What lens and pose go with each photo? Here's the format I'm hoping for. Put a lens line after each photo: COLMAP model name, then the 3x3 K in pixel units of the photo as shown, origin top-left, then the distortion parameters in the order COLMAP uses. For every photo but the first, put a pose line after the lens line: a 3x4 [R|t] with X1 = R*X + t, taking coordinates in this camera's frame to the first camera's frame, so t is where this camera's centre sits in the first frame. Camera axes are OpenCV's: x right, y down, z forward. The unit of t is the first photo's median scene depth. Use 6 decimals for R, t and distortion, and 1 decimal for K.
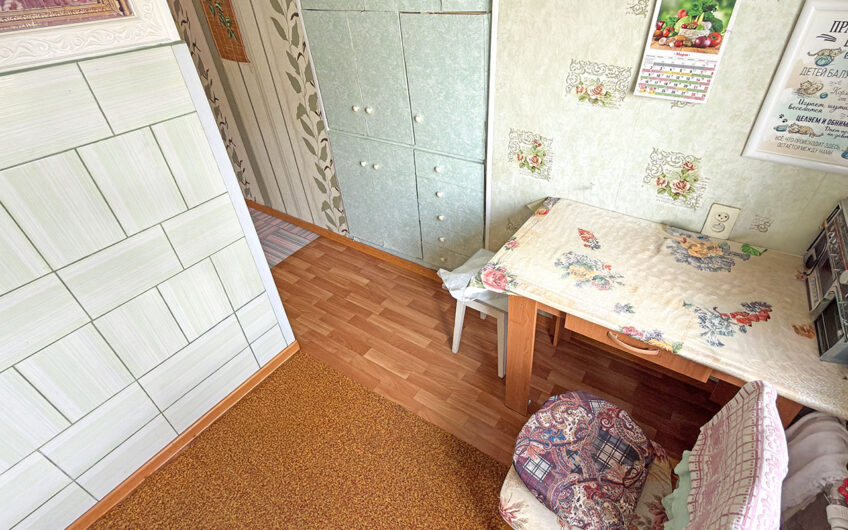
lens RADIAL K [[426.7, 0, 424.0], [0, 426.7, 265.0], [0, 0, 1]] dist [0.000520, 0.000015]
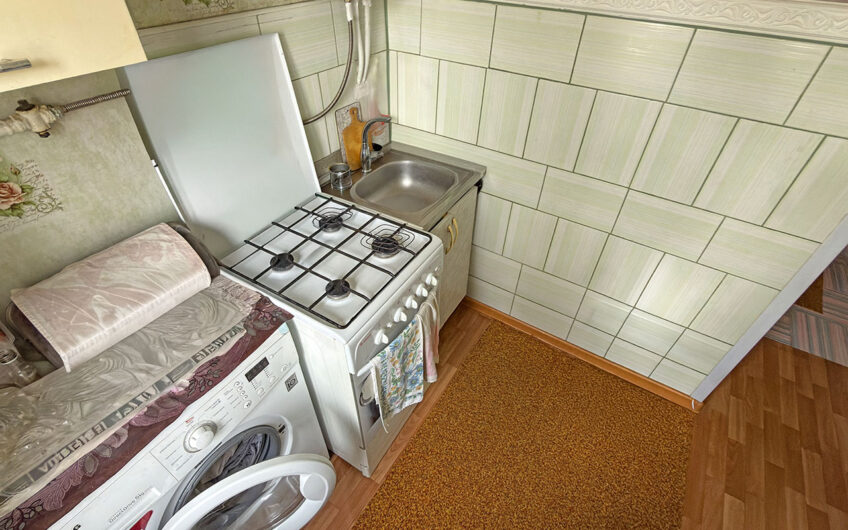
lens RADIAL K [[393.3, 0, 424.0], [0, 393.3, 265.0], [0, 0, 1]] dist [-0.000835, -0.000112]
pose [[0.027698, 0.688870, -0.724356, 0.081593], [-0.616695, 0.582075, 0.529978, -0.074889], [0.786715, 0.432027, 0.440944, 0.095610]]
